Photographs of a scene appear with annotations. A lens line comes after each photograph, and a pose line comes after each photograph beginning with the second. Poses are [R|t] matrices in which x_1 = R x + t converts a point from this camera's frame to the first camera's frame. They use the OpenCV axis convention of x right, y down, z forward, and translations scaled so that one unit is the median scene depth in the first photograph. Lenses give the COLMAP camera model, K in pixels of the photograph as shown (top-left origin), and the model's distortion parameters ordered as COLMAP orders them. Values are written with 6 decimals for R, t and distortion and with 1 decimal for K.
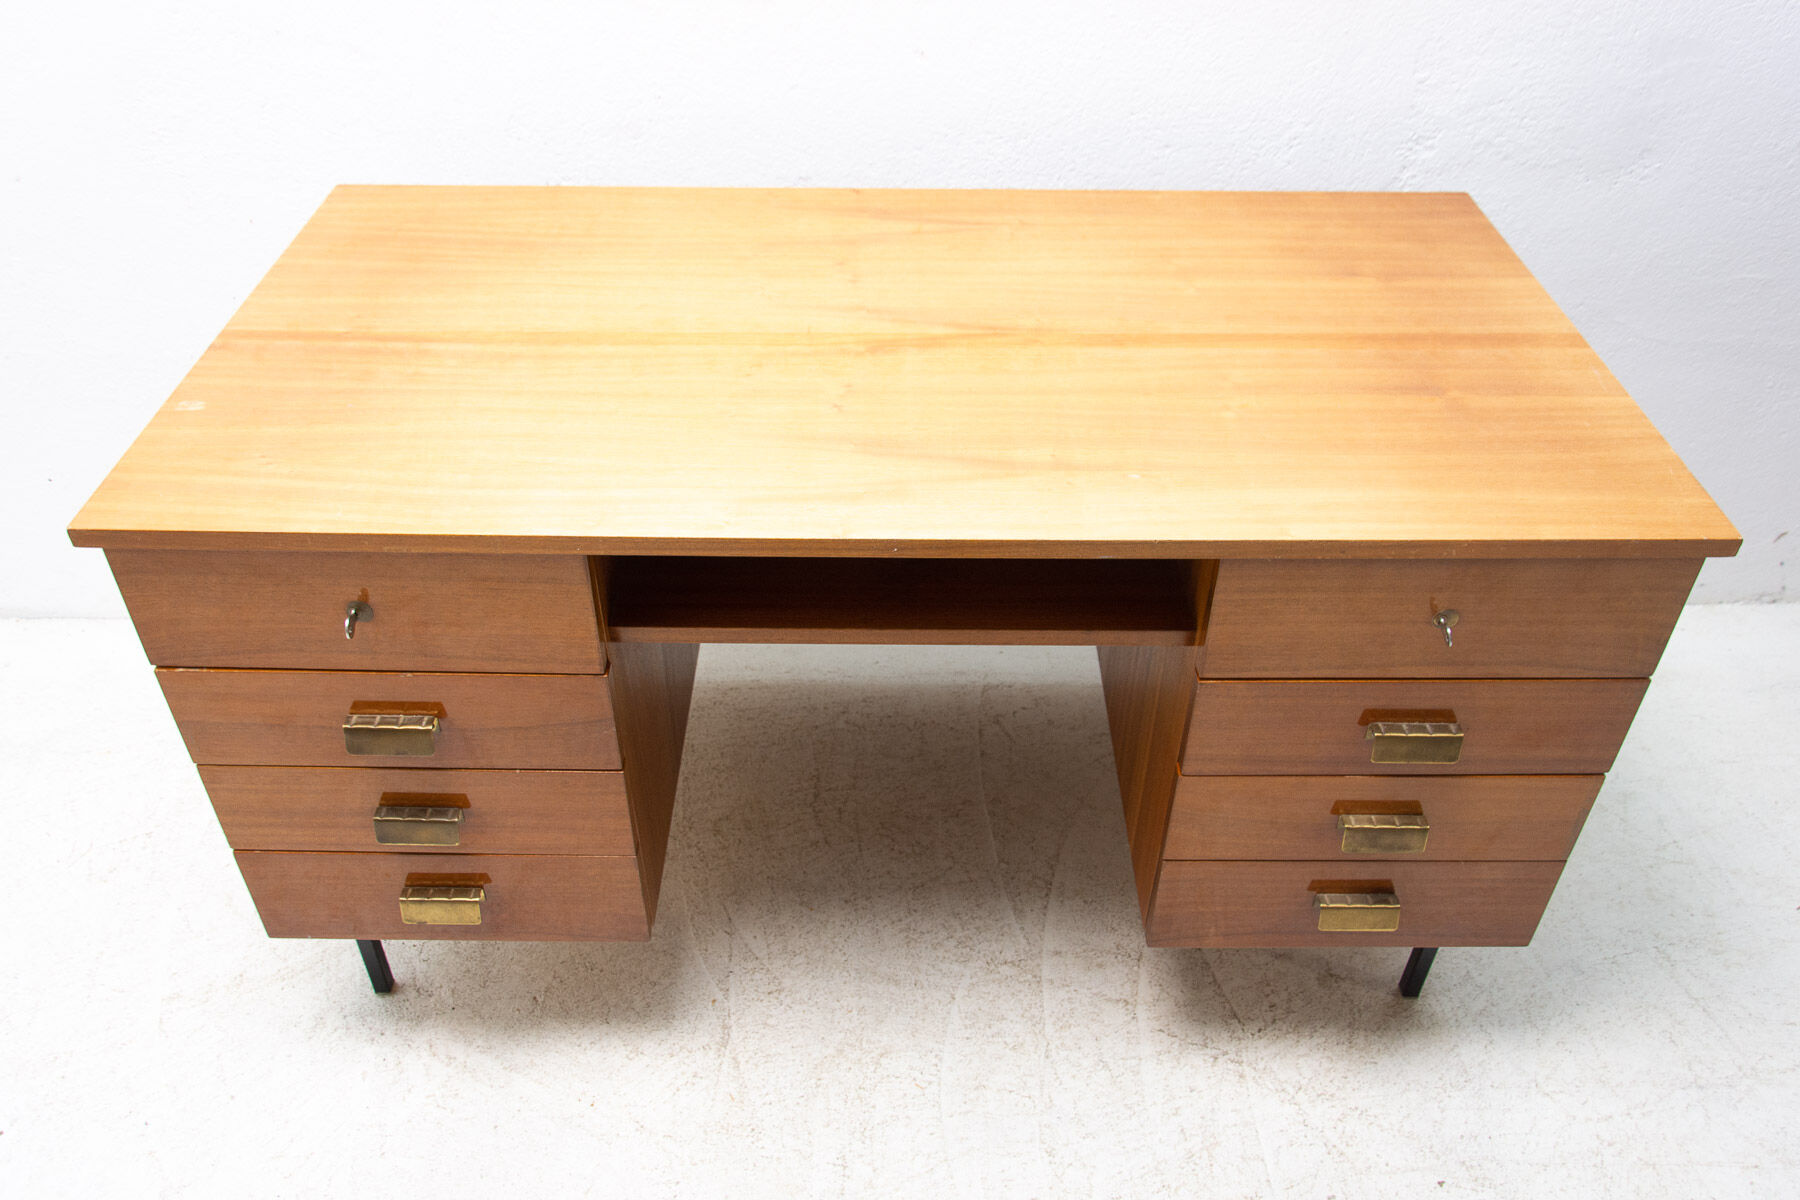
lens RADIAL K [[1399.9, 0, 885.3], [0, 1399.9, 610.9], [0, 0, 1]] dist [-0.001810, -0.025756]
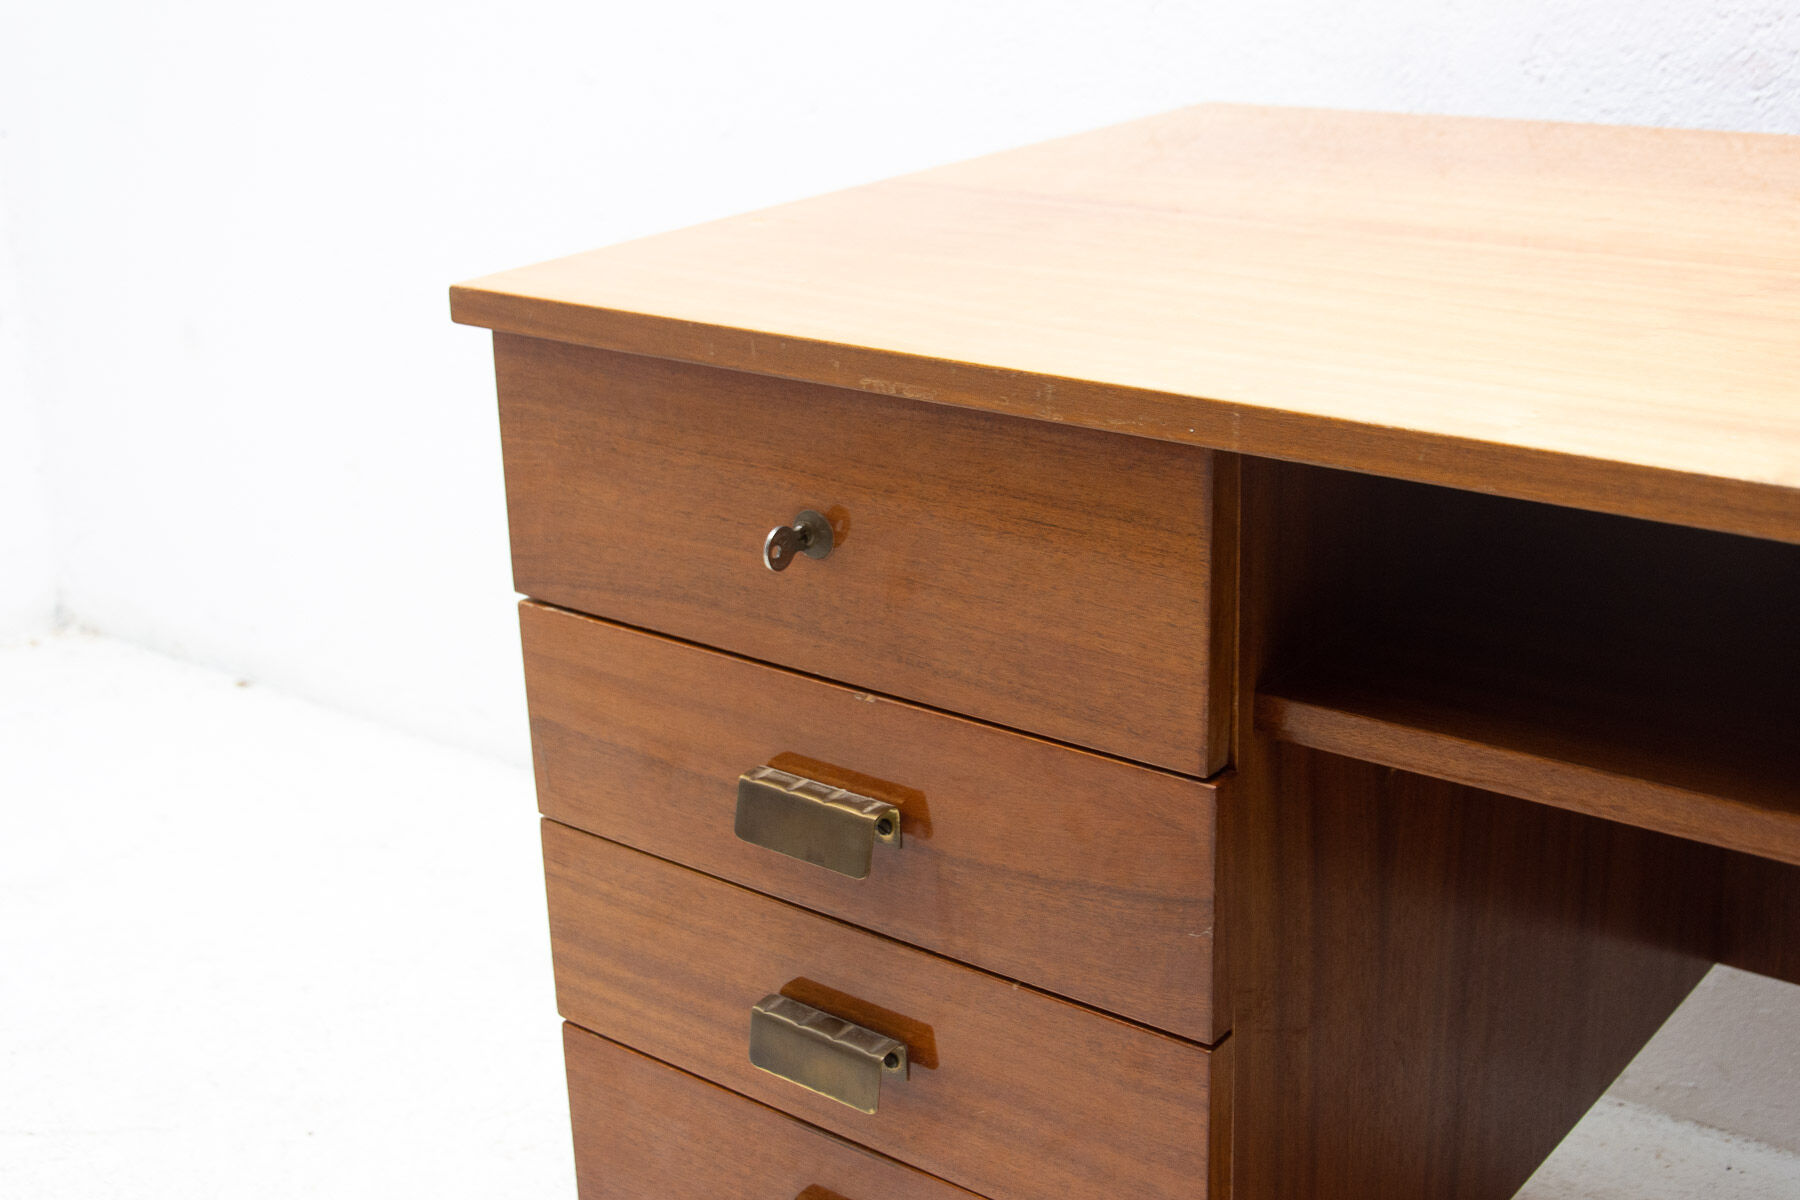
lens RADIAL K [[2292.8, 0, 864.7], [0, 2292.8, 617.4], [0, 0, 1]] dist [-0.047088, 0.000000]
pose [[0.781498, 0.175298, -0.598775, 0.113510], [-0.356360, 0.913180, -0.197763, 0.141717], [0.512121, 0.367931, 0.776118, 0.272115]]
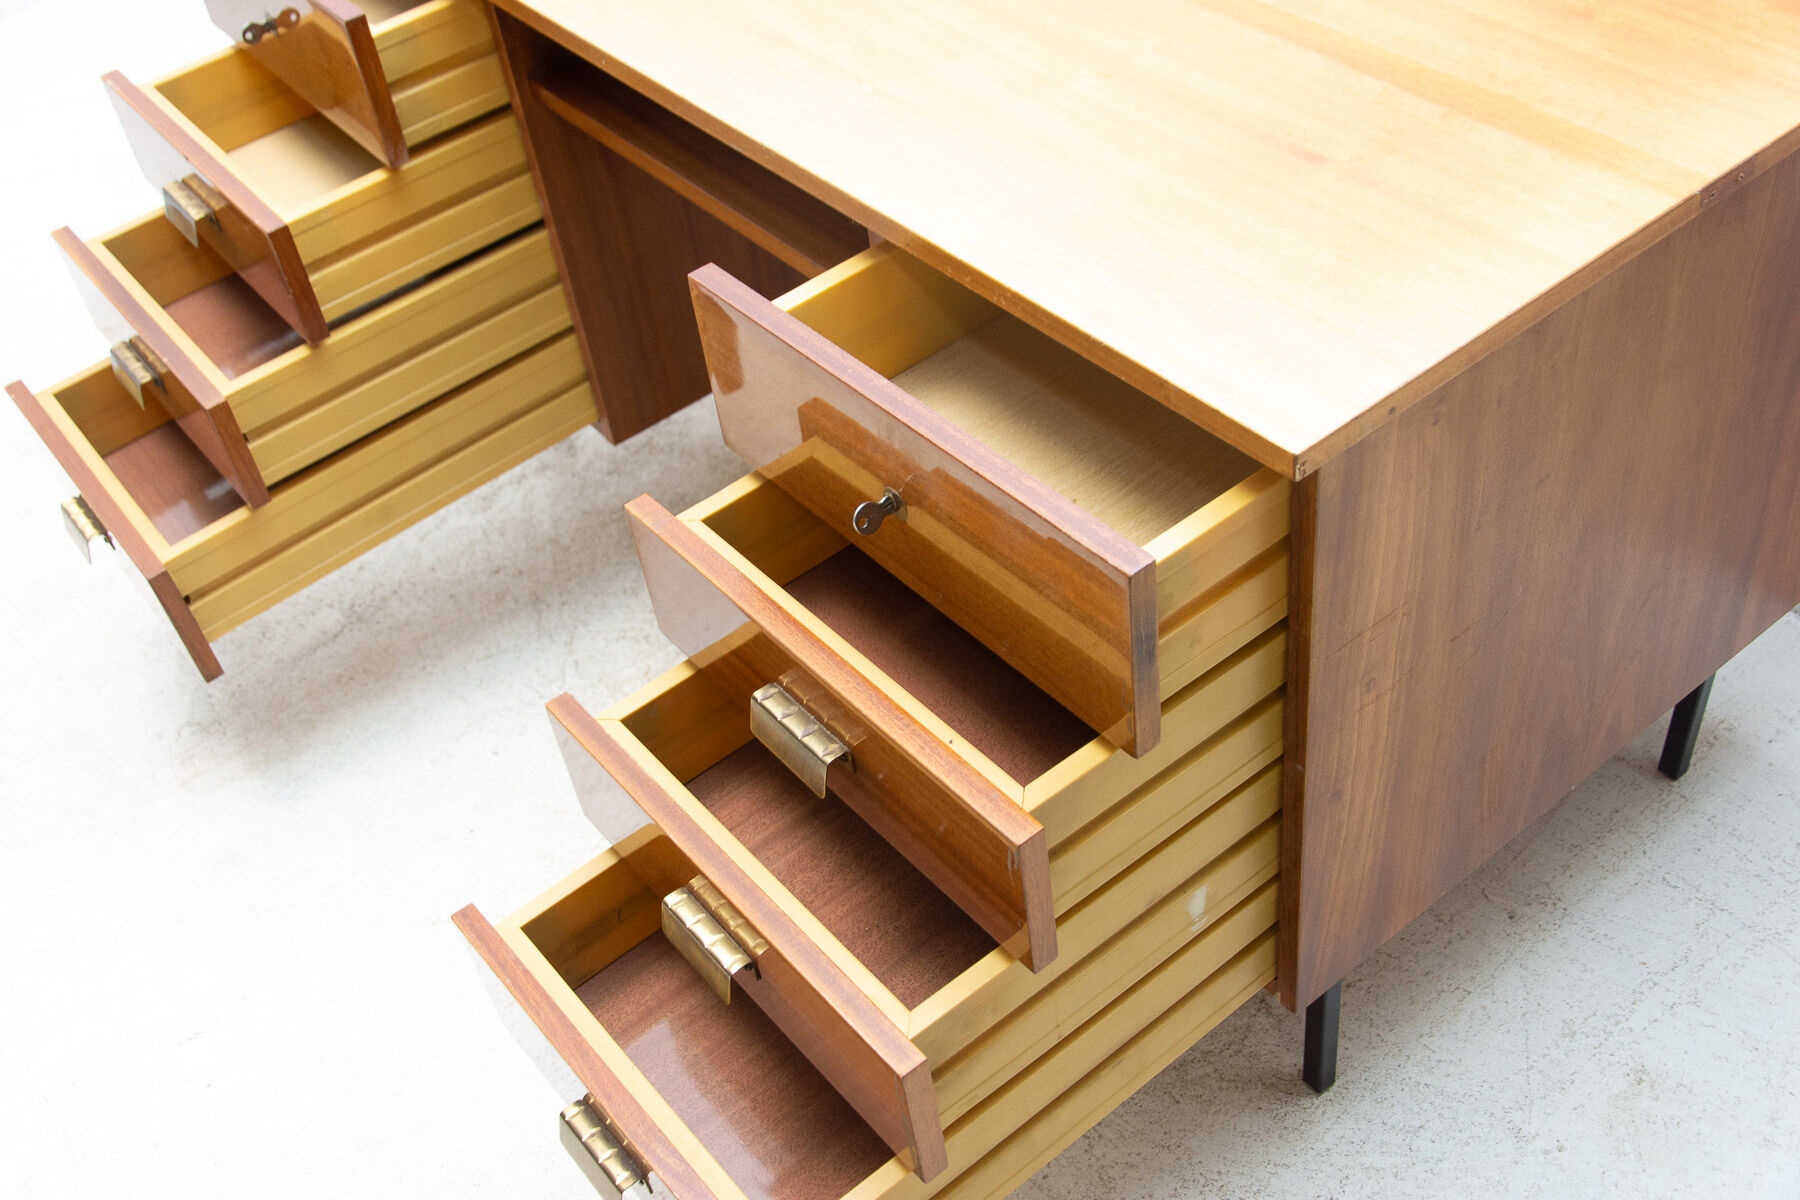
lens RADIAL K [[1933.9, 0, 880.3], [0, 1933.9, 592.9], [0, 0, 1]] dist [-0.016446, 0.000000]
pose [[0.612767, 0.479034, -0.628524, 0.761836], [-0.397666, 0.874213, 0.278591, -0.116139], [0.682919, 0.079231, 0.726184, 0.169083]]
